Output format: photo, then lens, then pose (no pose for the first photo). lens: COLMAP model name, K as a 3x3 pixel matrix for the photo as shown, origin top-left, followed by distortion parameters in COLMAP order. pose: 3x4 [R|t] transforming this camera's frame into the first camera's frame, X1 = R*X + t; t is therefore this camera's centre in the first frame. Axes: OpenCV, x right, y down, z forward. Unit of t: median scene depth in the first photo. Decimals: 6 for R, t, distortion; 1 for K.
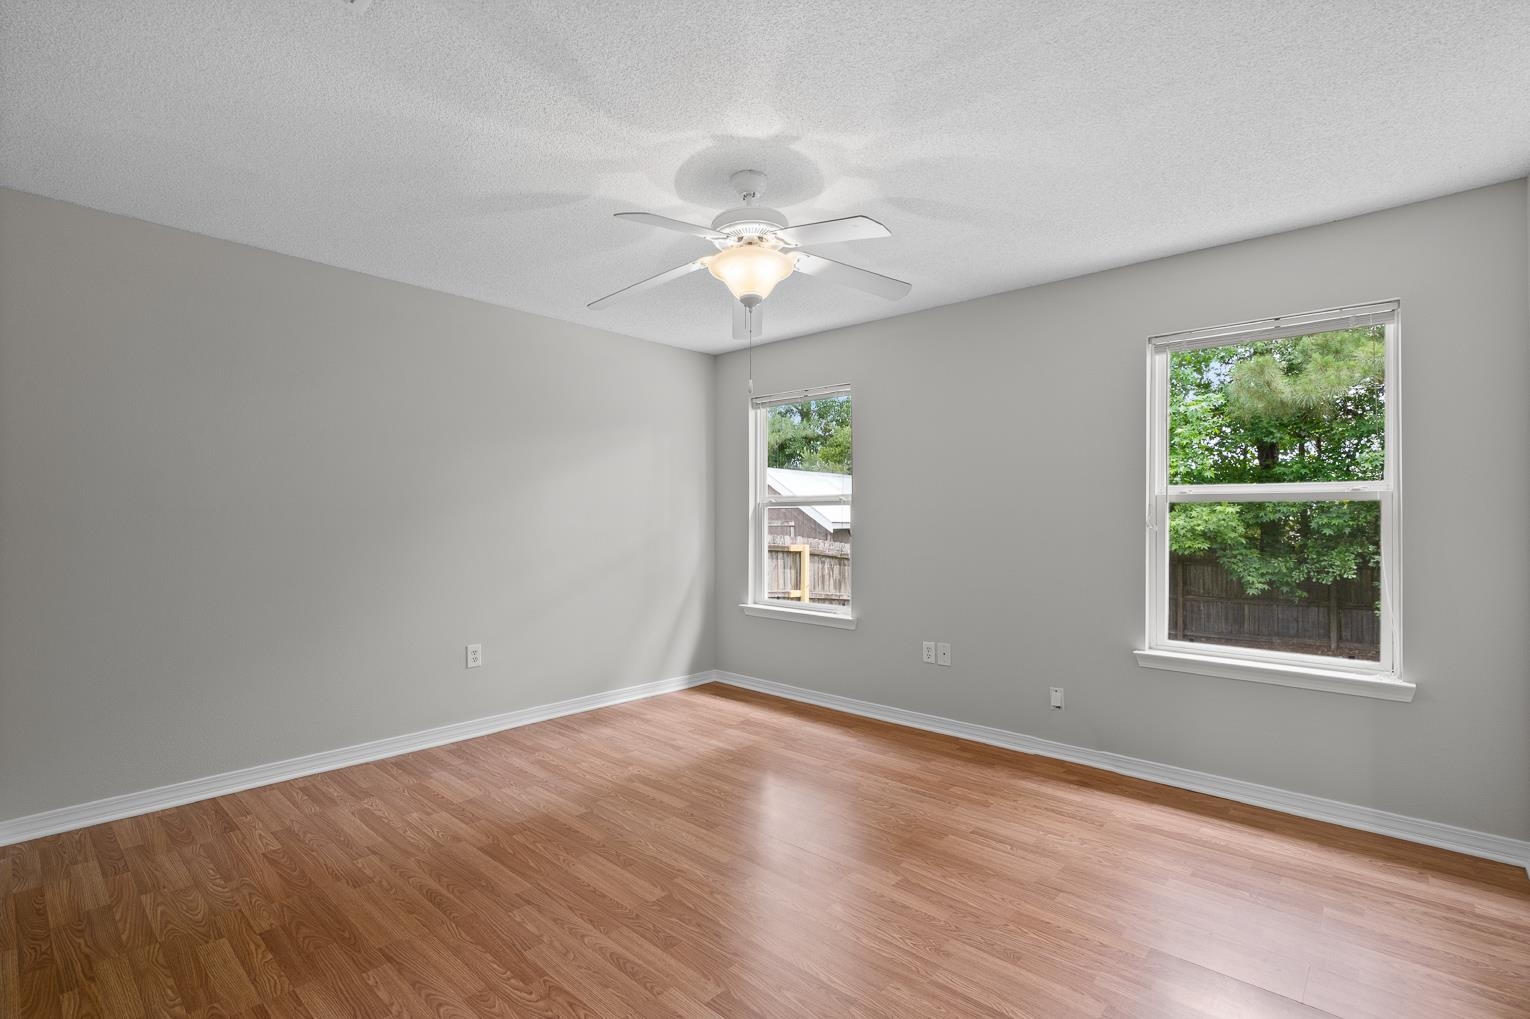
lens RADIAL K [[700.2, 0, 765.0], [0, 700.2, 509.5], [0, 0, 1]] dist [-0.001134, 0.000820]
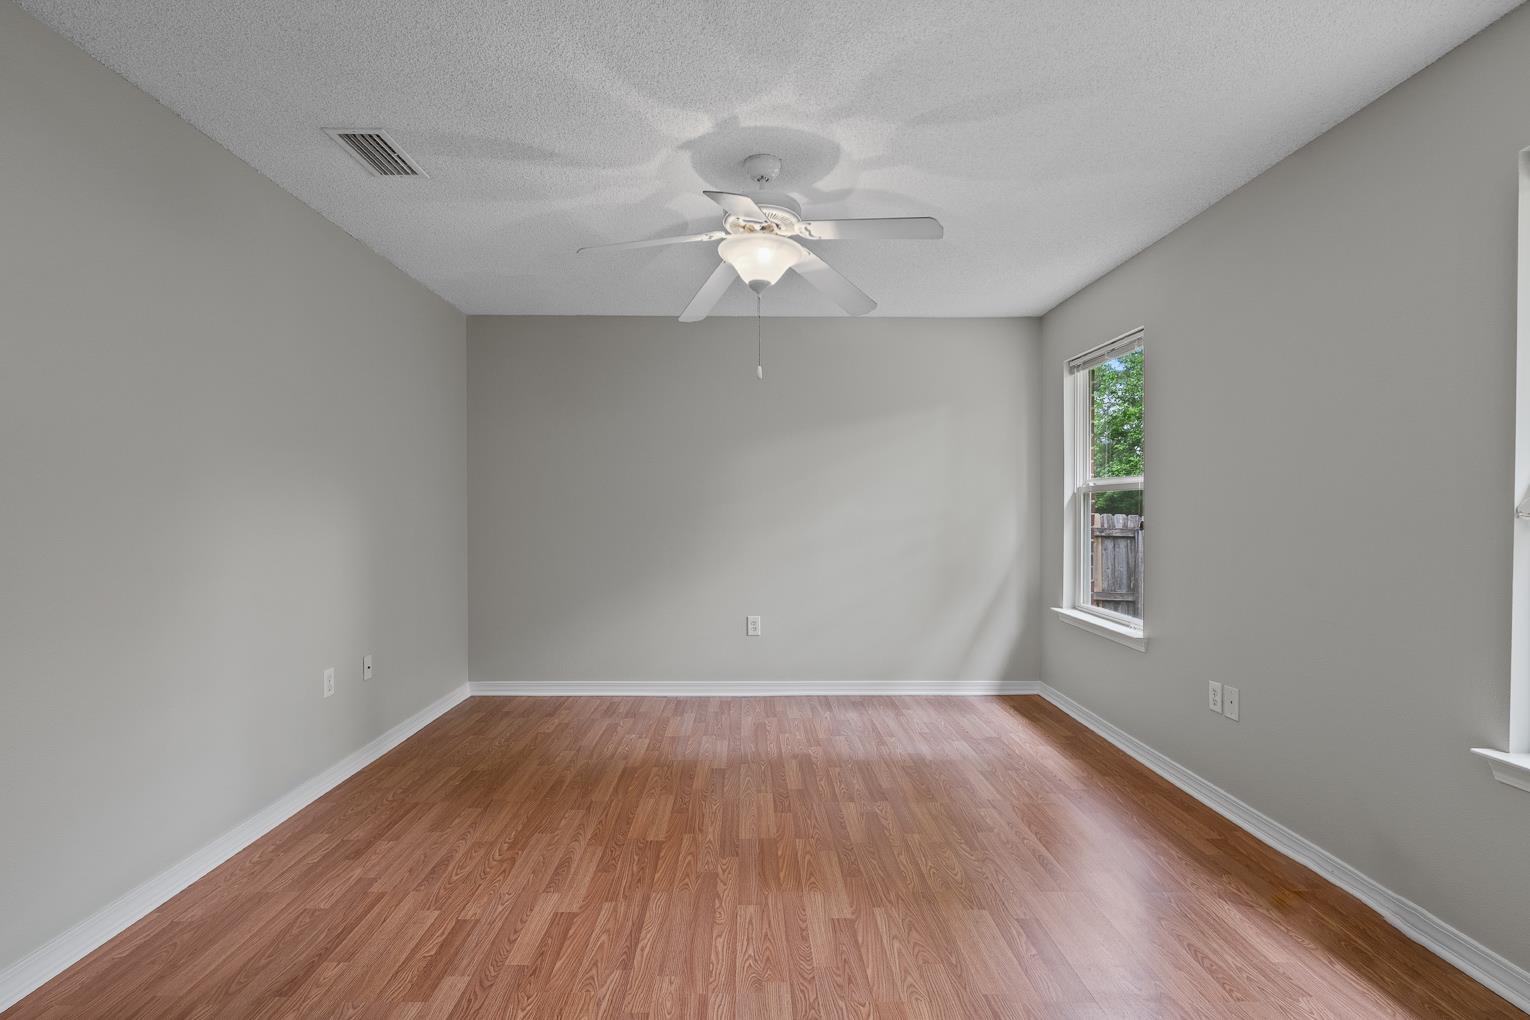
lens RADIAL K [[729.4, 0, 755.0], [0, 729.4, 510.8], [0, 0, 1]] dist [-0.002665, 0.001357]
pose [[0.681708, -0.001272, -0.731623, 0.626283], [0.014561, 0.999824, 0.011830, 0.005880], [0.731479, -0.018718, 0.681607, 0.243707]]
